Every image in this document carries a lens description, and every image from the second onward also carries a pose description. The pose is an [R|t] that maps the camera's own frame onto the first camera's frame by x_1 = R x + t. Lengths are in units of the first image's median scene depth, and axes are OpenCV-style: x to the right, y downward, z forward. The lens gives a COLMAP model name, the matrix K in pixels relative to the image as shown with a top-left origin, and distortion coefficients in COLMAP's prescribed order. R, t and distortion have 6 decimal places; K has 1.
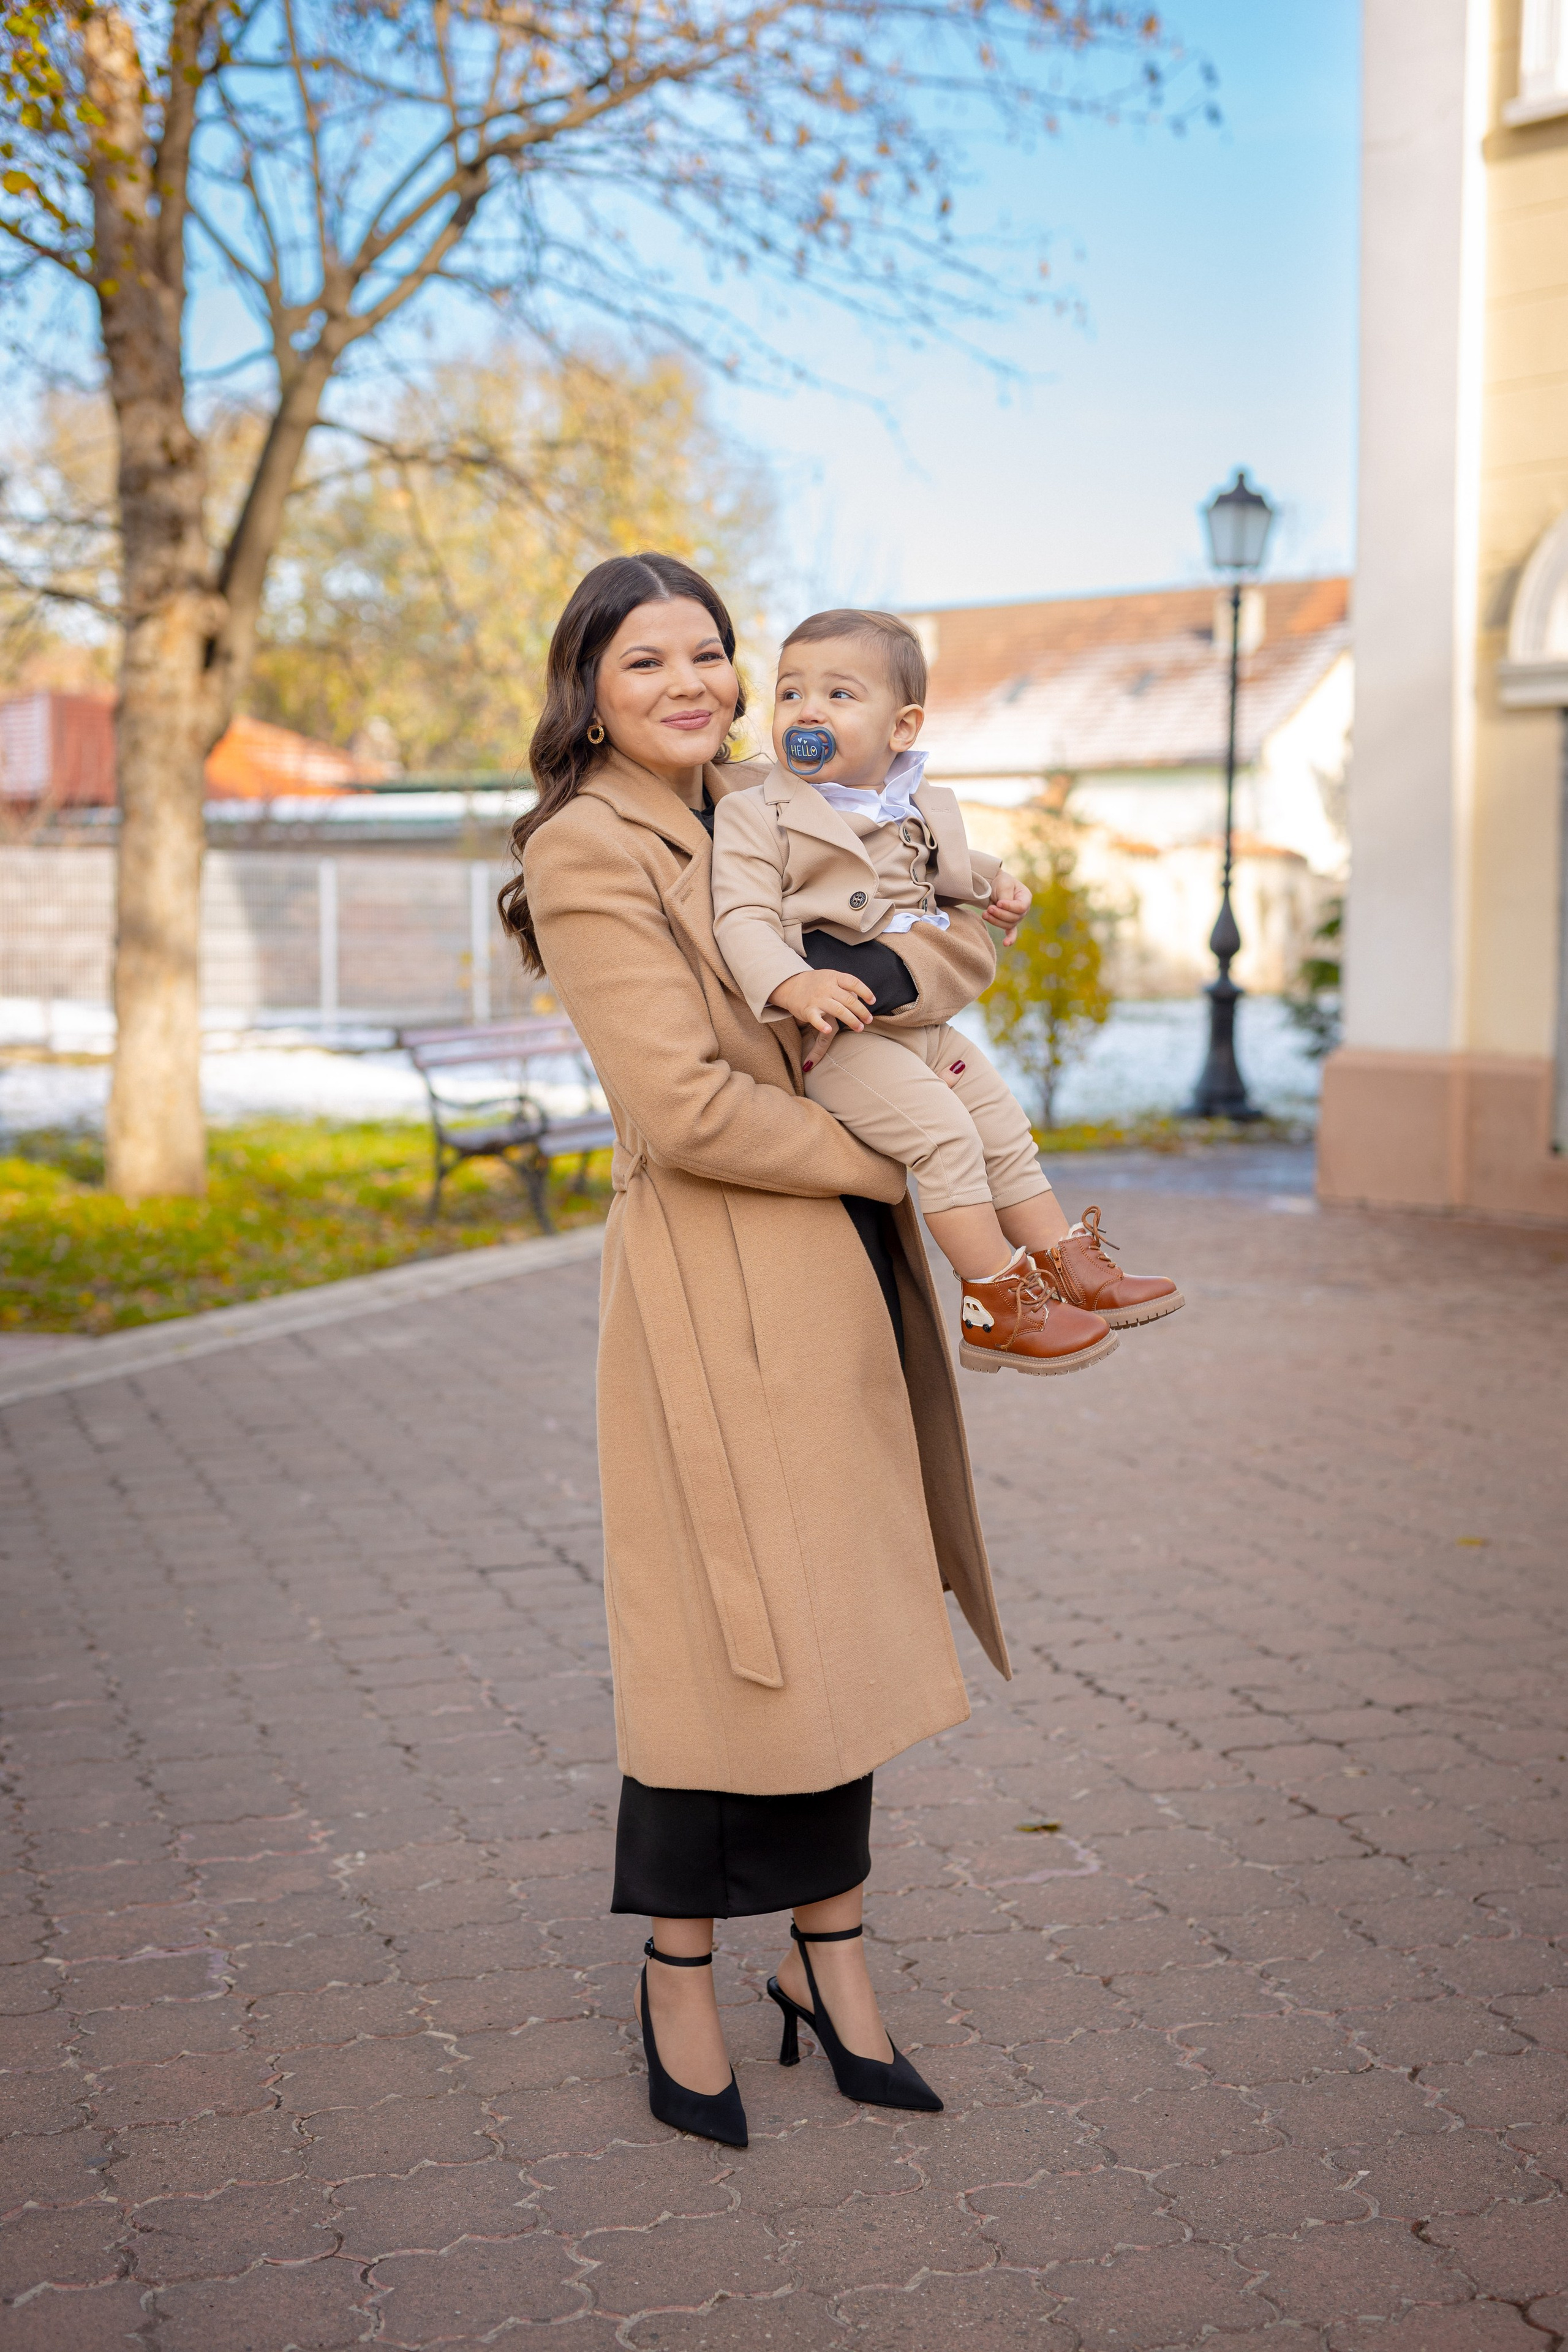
lens RADIAL K [[3271.1, 0, 779.7], [0, 3271.1, 1328.7], [0, 0, 1]] dist [-0.104920, 0.100981]
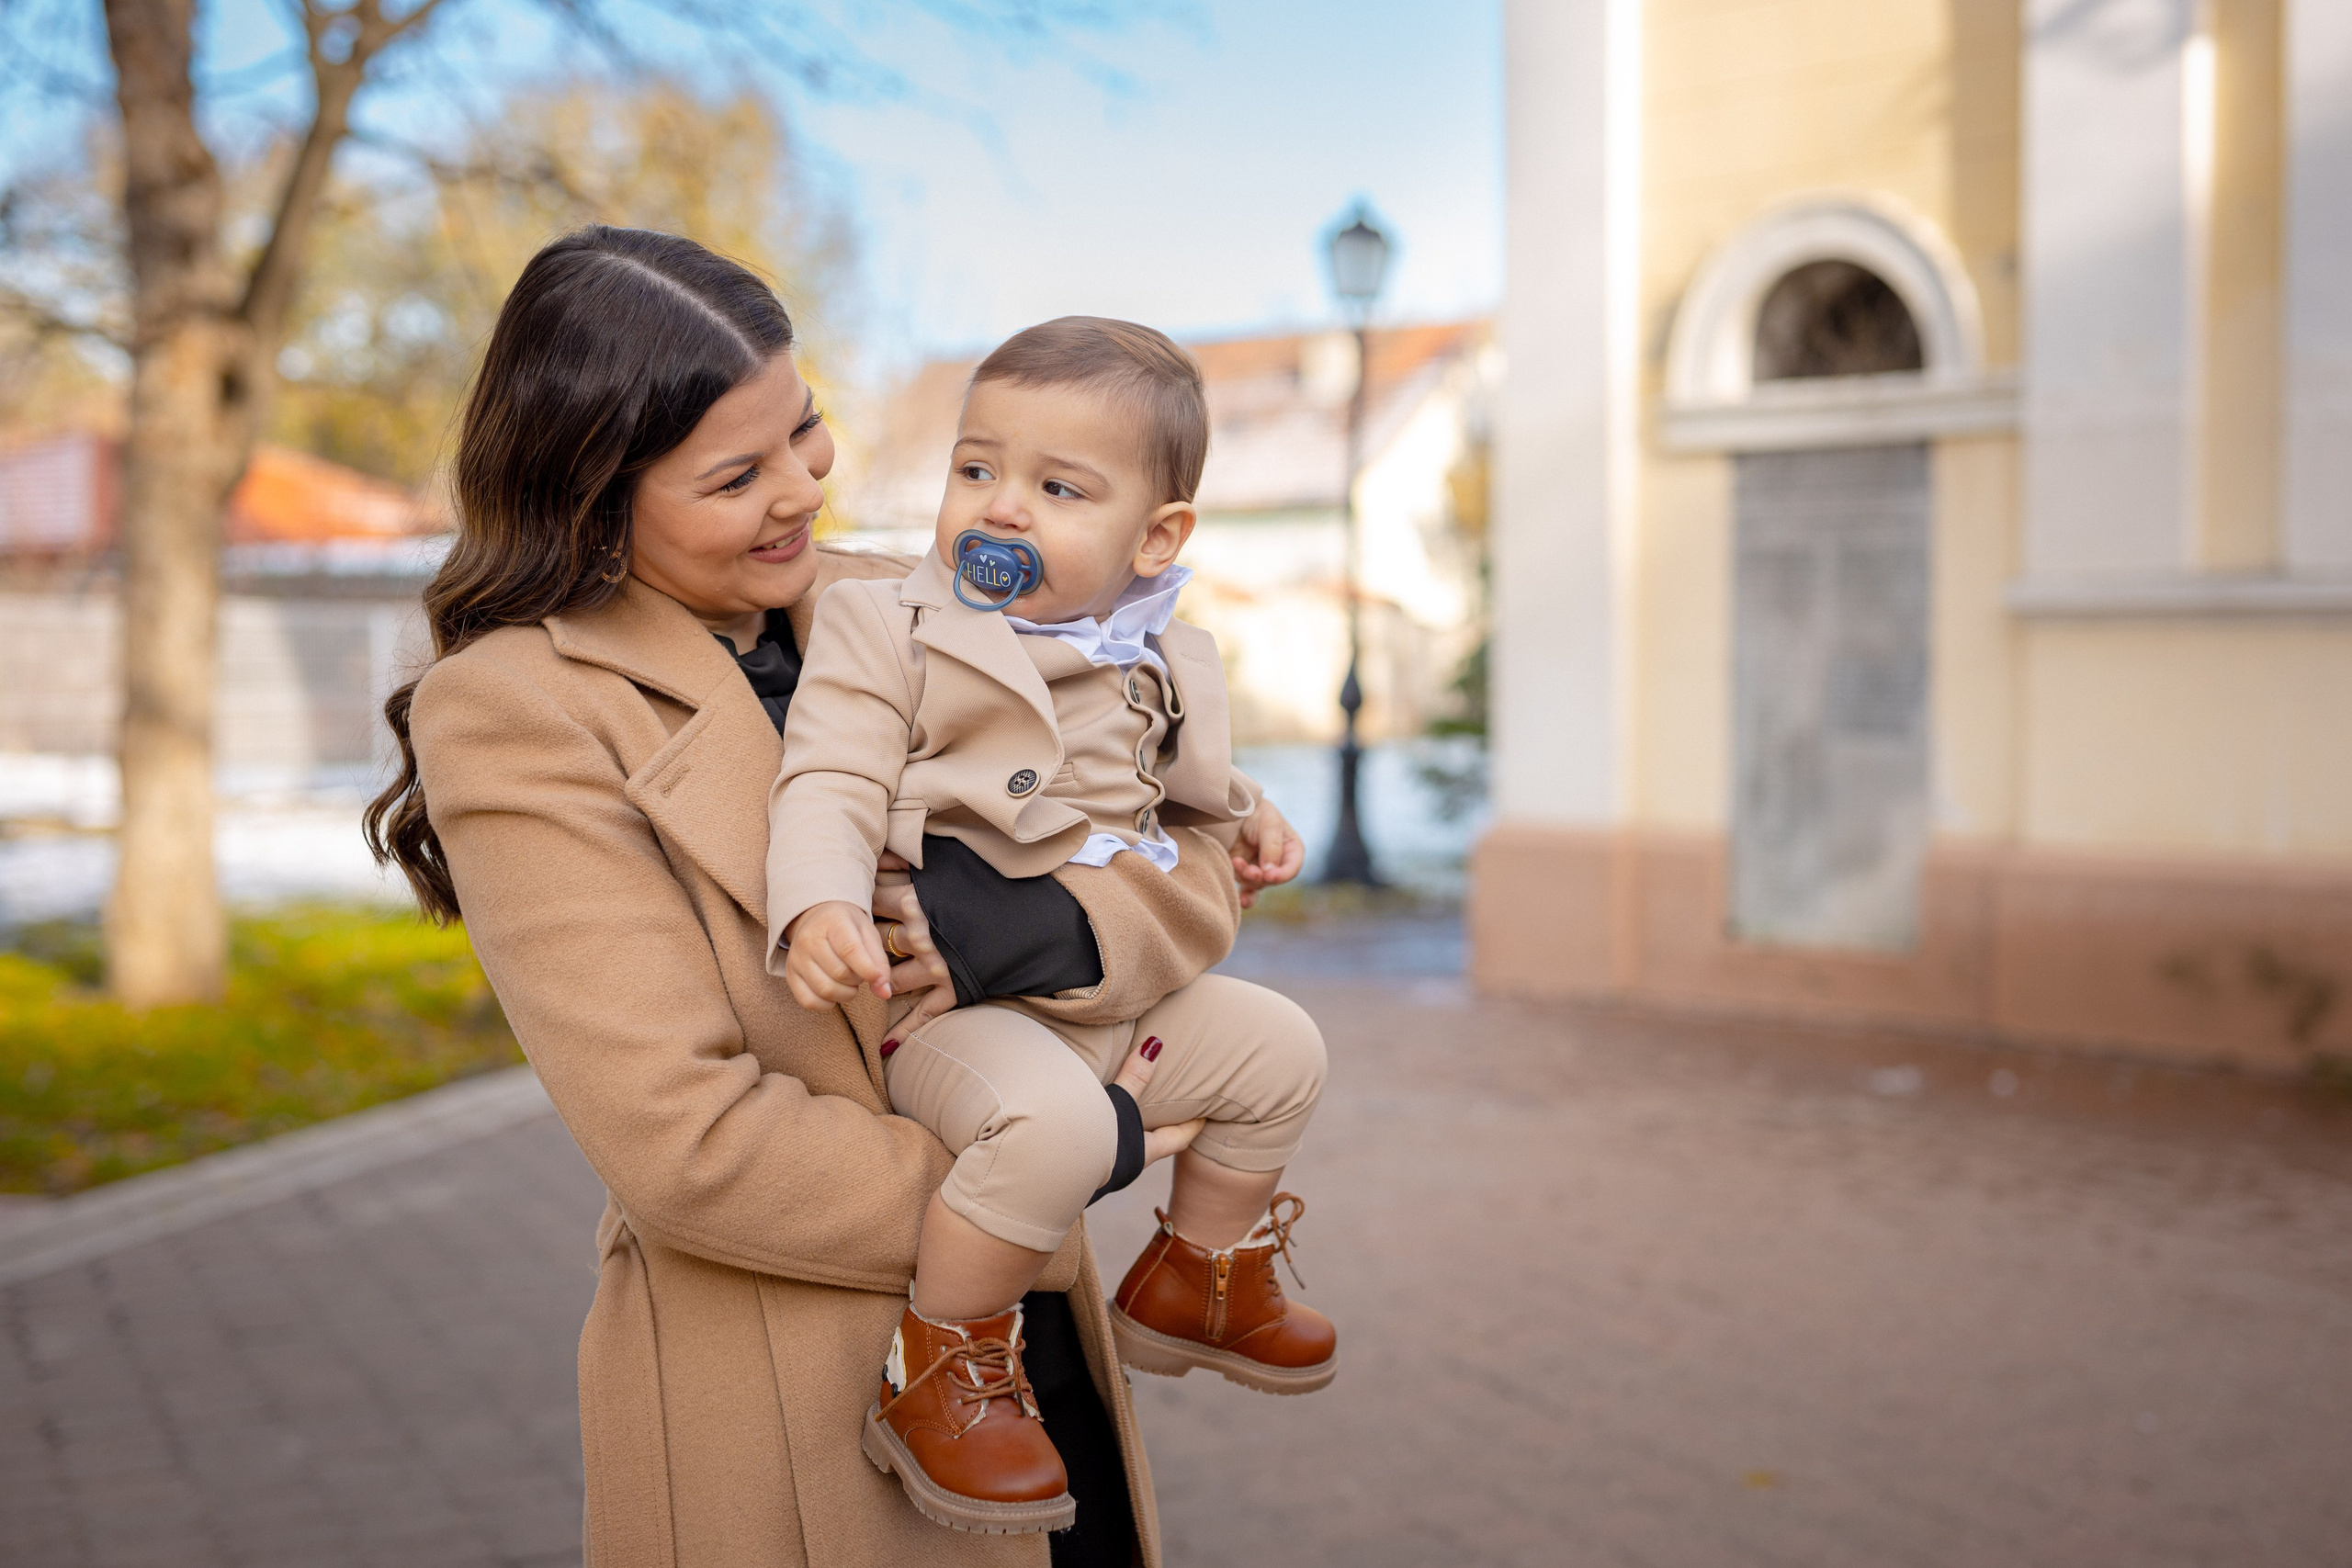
lens RADIAL K [[3219.6, 0, 1176.0], [0, 3219.6, 784.0], [0, 0, 1]] dist [0.049592, 0.002166]
pose [[0.995437, -0.010041, 0.094892, -0.002833], [0.017956, 0.996394, -0.082927, -0.022703], [-0.093717, 0.084252, 0.992028, 0.107686]]
